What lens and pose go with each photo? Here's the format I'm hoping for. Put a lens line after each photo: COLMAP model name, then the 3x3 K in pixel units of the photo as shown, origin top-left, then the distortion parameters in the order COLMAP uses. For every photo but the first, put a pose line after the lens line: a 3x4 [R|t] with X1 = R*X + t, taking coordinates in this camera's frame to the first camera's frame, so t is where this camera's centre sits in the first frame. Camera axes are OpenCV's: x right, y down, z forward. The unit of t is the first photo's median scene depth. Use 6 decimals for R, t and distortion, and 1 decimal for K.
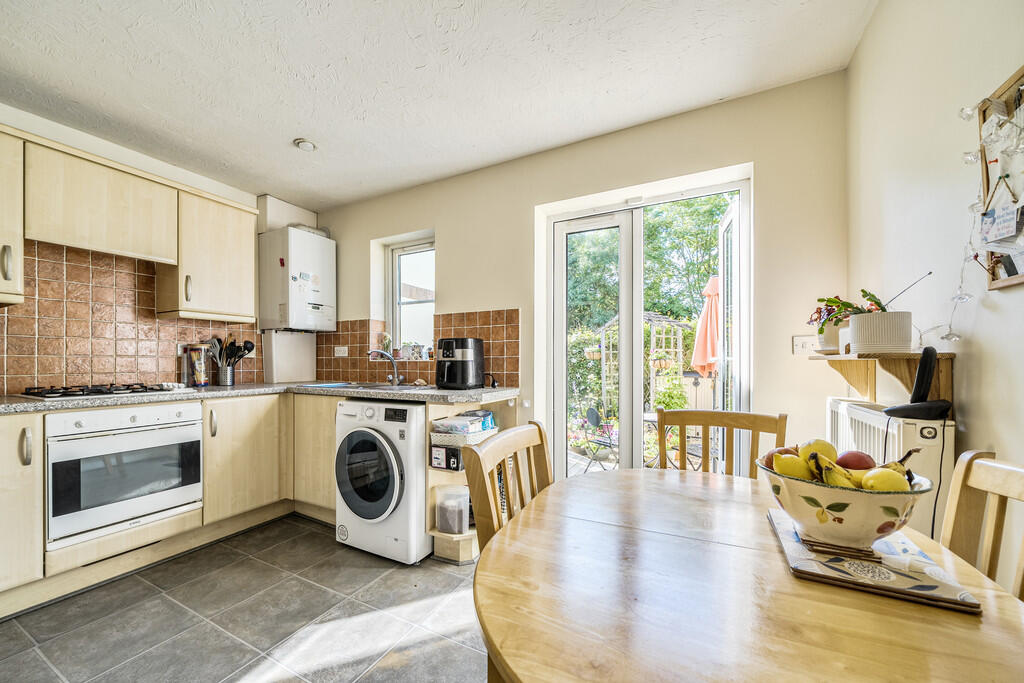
lens RADIAL K [[383.0, 0, 512.4], [0, 383.0, 364.6], [0, 0, 1]] dist [-0.000431, -0.000073]
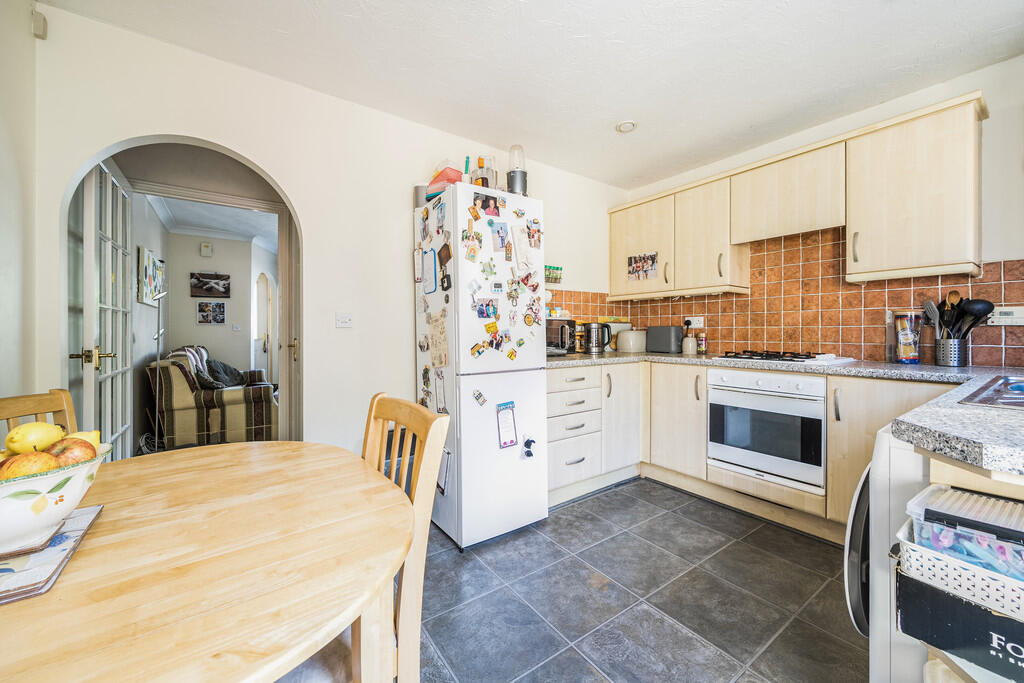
lens RADIAL K [[388.0, 0, 494.3], [0, 388.0, 331.5], [0, 0, 1]] dist [0.000158, 0.000008]
pose [[-0.477975, -0.000915, -0.878373, 0.382202], [-0.007804, 0.999964, 0.003205, -0.005267], [0.878339, 0.008387, -0.477965, 0.846015]]
